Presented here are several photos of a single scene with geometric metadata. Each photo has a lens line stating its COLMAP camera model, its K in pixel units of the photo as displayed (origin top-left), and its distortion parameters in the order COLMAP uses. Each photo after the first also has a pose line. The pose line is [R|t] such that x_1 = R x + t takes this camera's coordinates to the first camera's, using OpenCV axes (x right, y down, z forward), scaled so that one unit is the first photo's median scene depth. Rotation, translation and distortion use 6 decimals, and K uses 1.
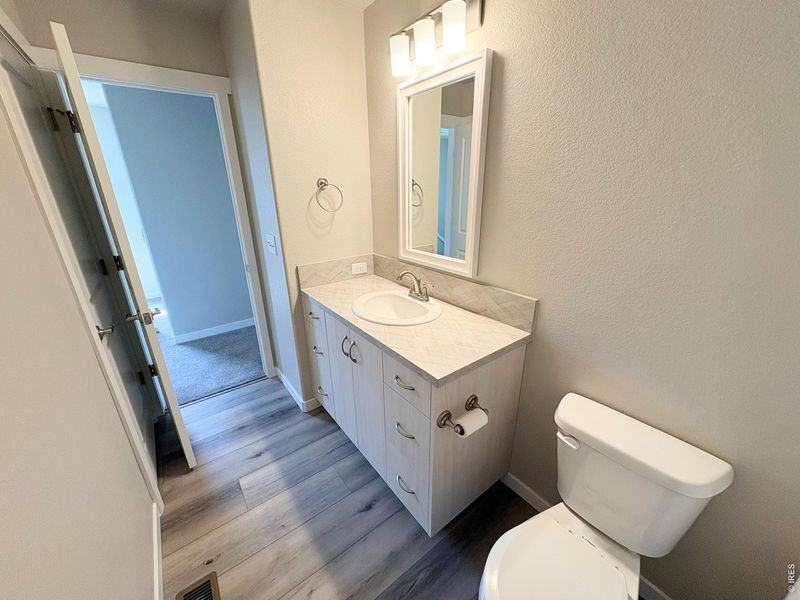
lens RADIAL K [[317.3, 0, 400.0], [0, 317.3, 300.0], [0, 0, 1]] dist [-0.000861, -0.000446]
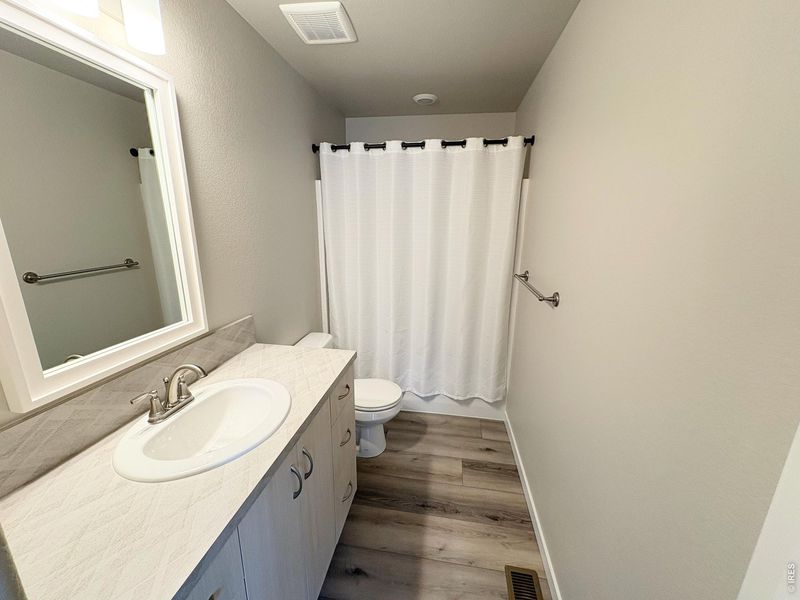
lens RADIAL K [[317.3, 0, 400.0], [0, 317.3, 300.0], [0, 0, 1]] dist [-0.000861, -0.000446]
pose [[-0.703401, -0.155091, 0.693667, -0.741722], [0.241193, 0.865923, 0.438182, -0.407886], [-0.668620, 0.475525, -0.571684, 1.152185]]
